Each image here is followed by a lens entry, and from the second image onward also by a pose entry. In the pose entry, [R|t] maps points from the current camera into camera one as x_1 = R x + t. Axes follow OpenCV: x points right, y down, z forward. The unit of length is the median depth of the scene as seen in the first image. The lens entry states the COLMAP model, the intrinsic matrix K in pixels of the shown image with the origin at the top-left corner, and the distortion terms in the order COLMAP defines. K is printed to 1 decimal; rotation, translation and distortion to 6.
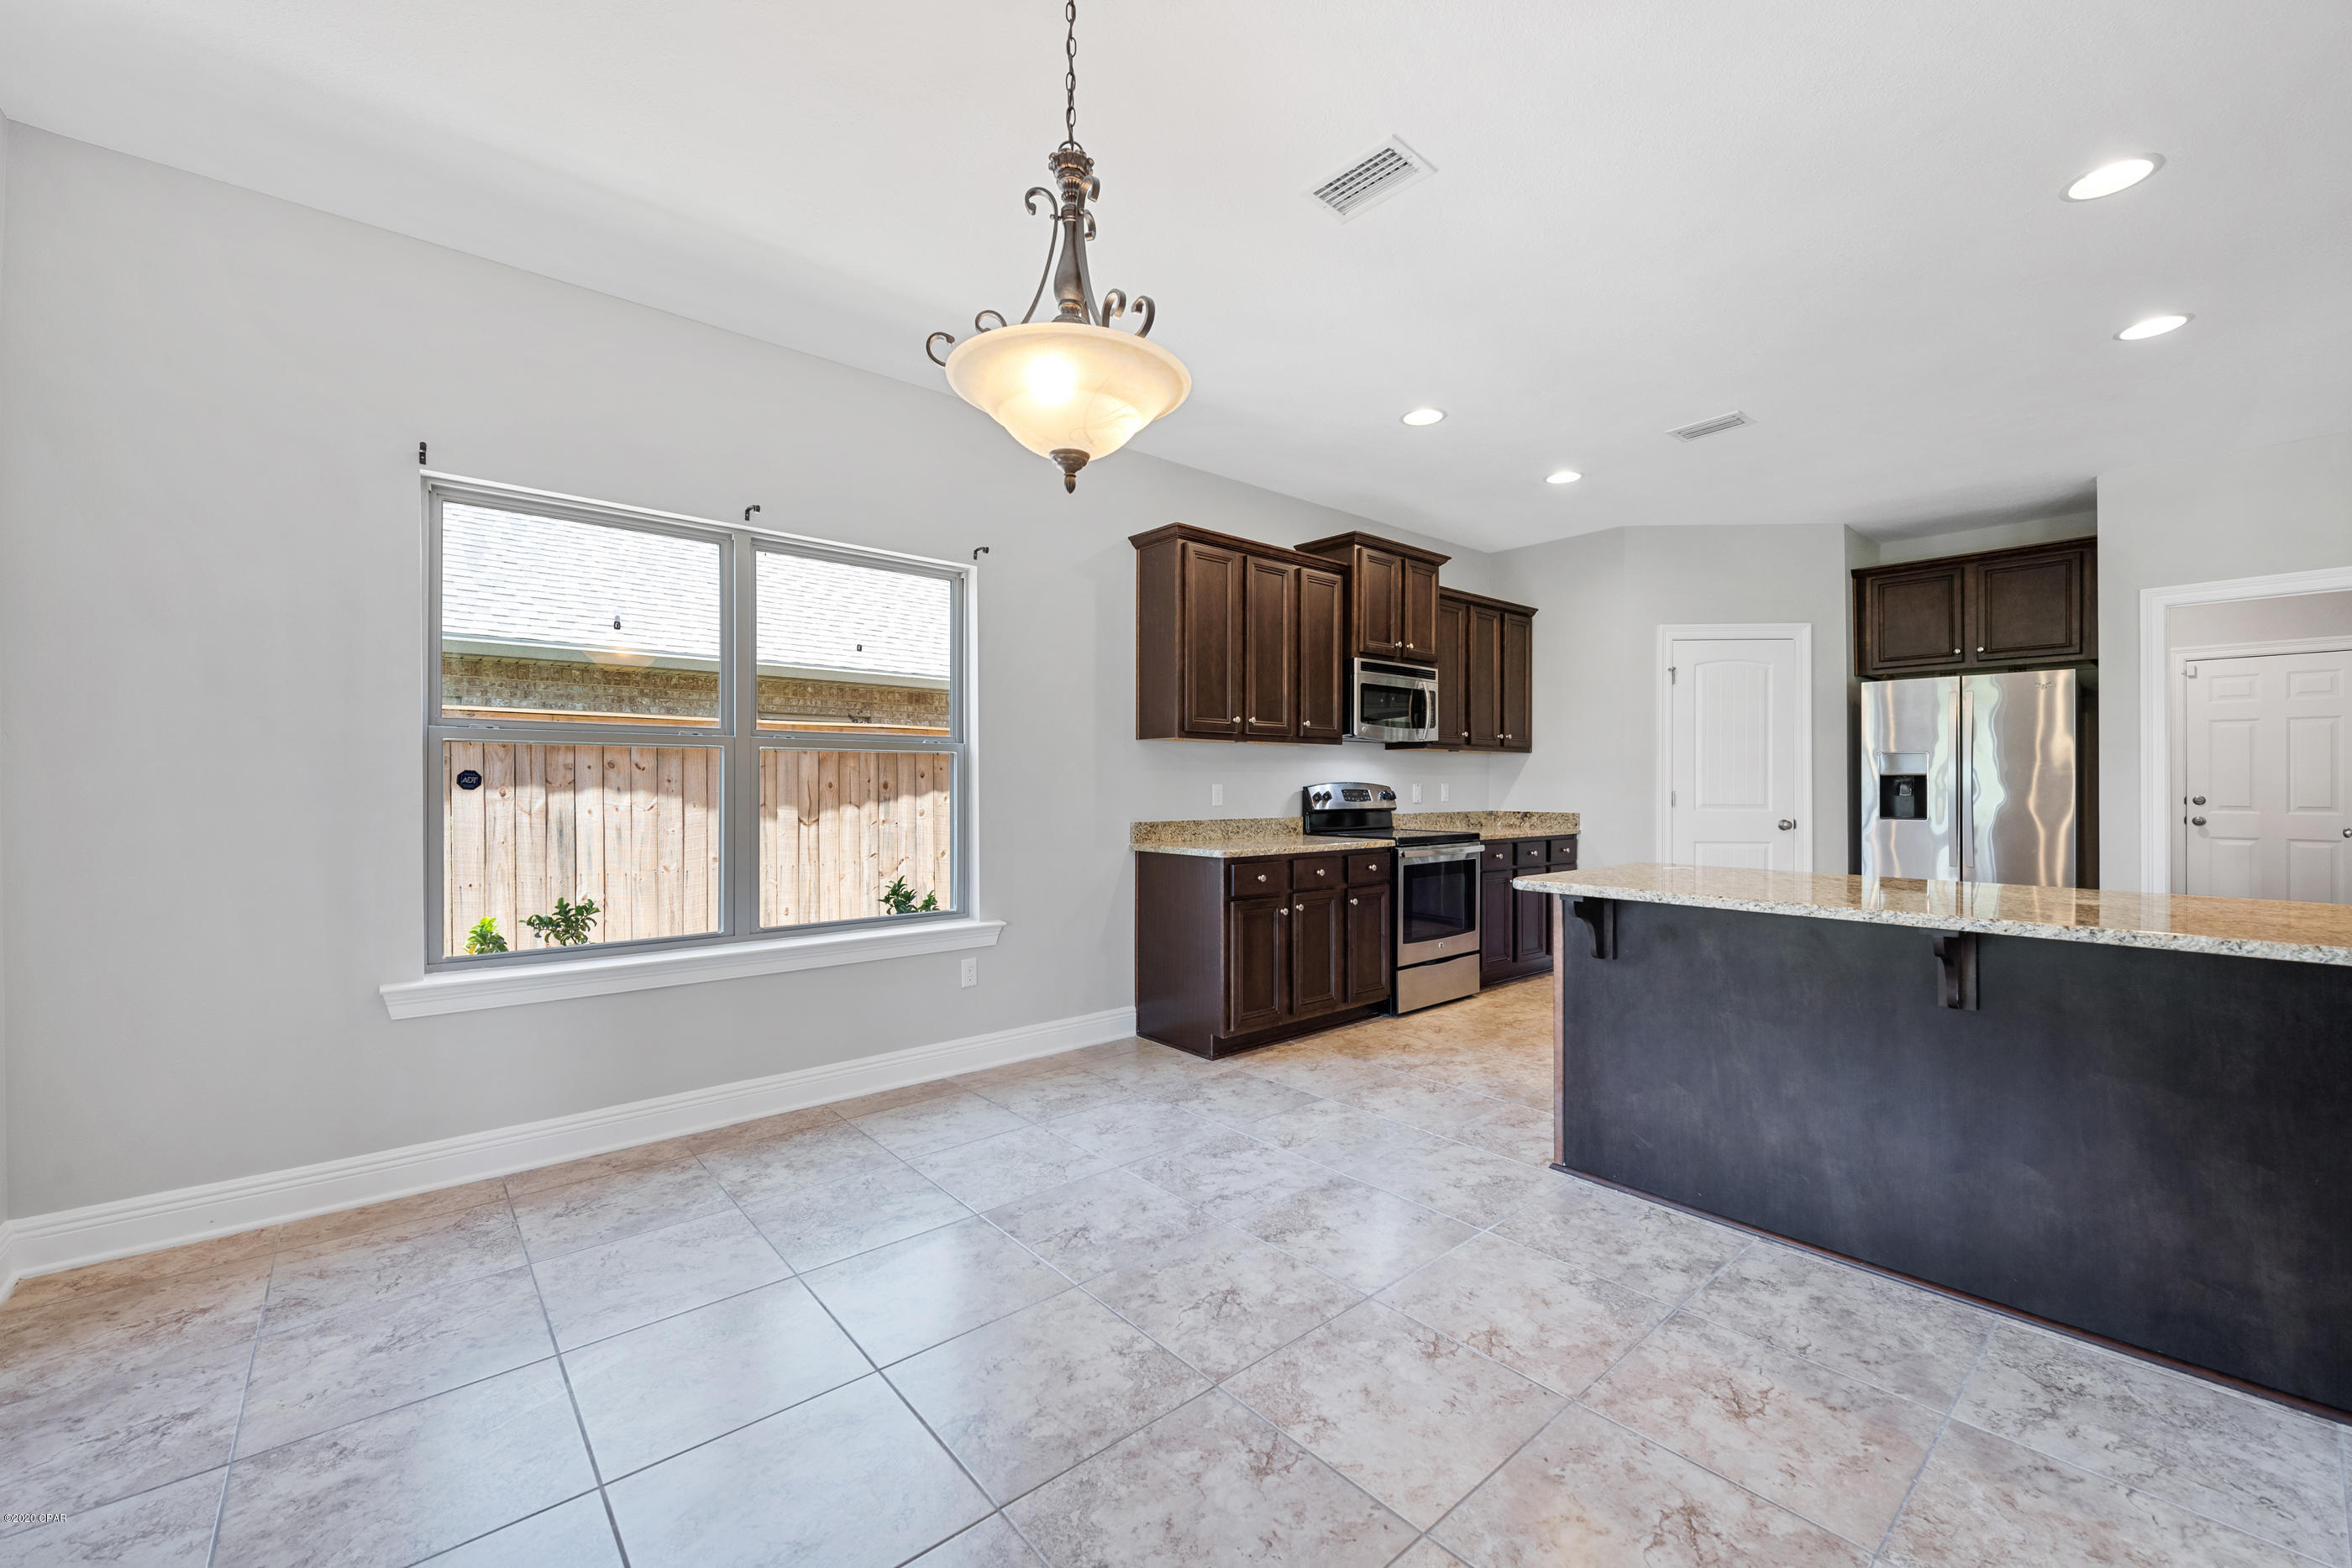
lens RADIAL K [[948.7, 0, 1170.2], [0, 948.7, 781.6], [0, 0, 1]] dist [0.003136, -0.002585]
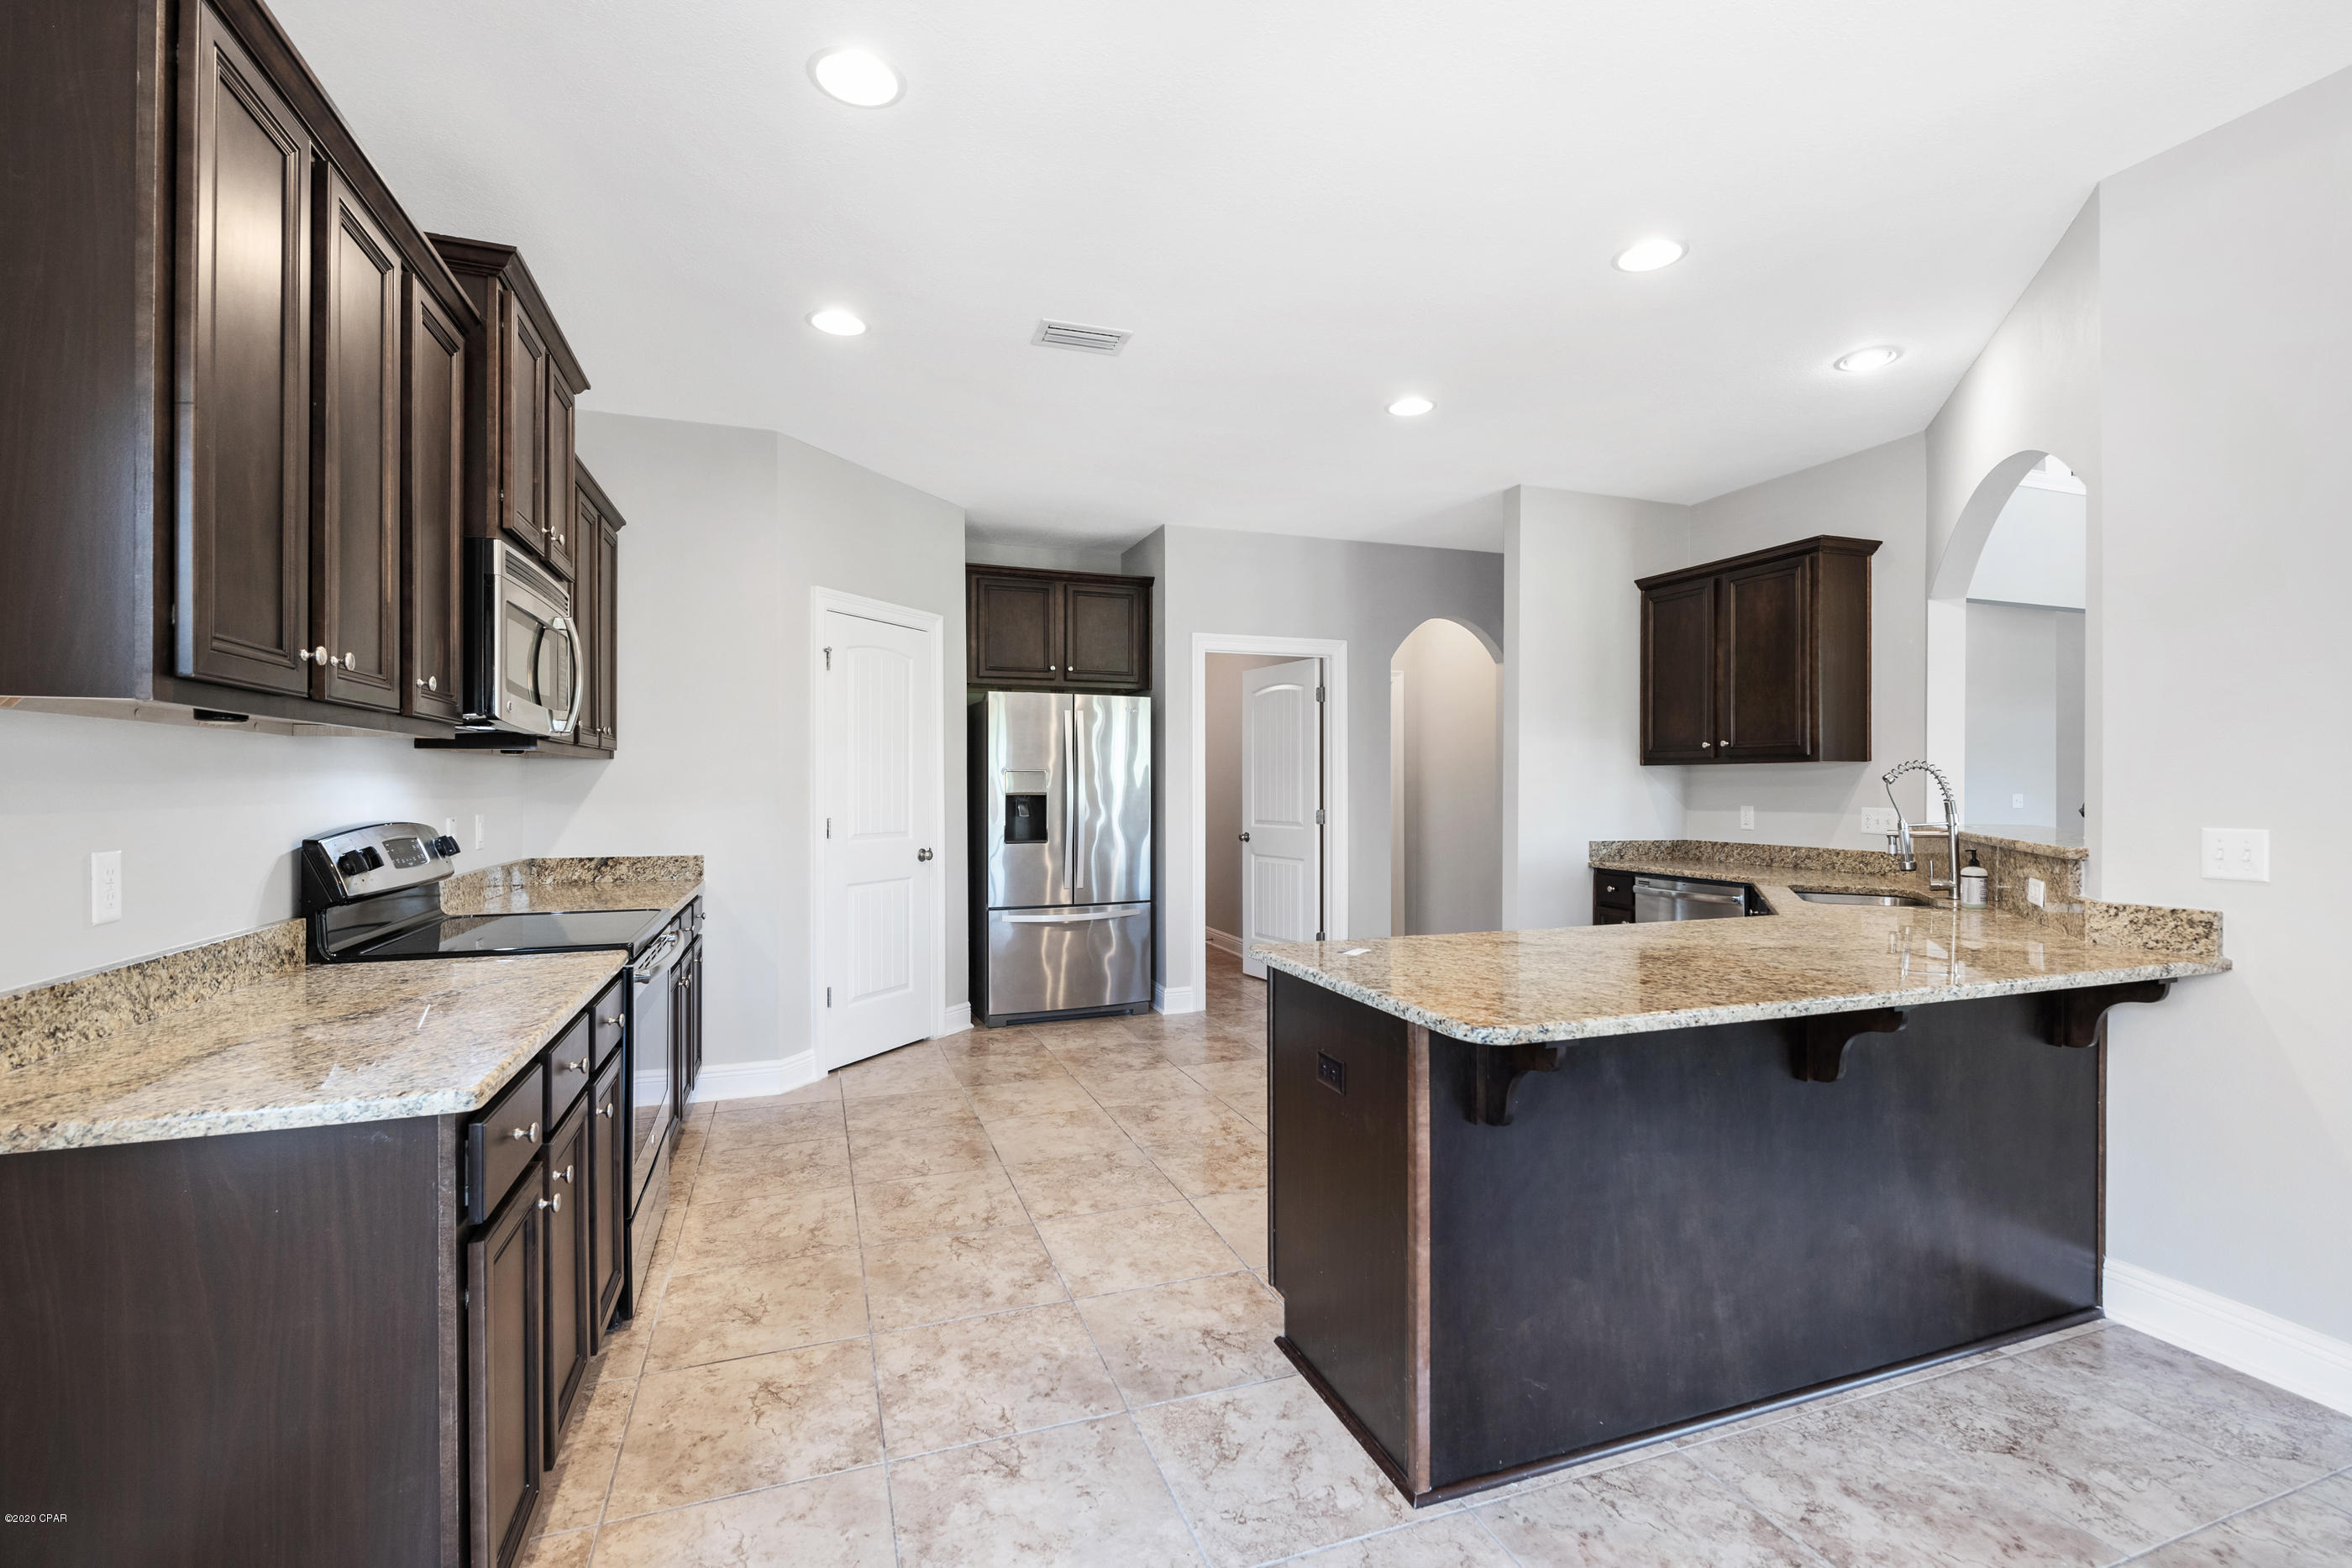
lens RADIAL K [[1040.6, 0, 1193.4], [0, 1040.6, 786.0], [0, 0, 1]] dist [0.000038, -0.001658]
pose [[0.343425, -0.000720, 0.939180, -0.141676], [-0.003135, 0.999993, 0.001913, -0.019658], [-0.939175, -0.003601, 0.343421, 0.536819]]
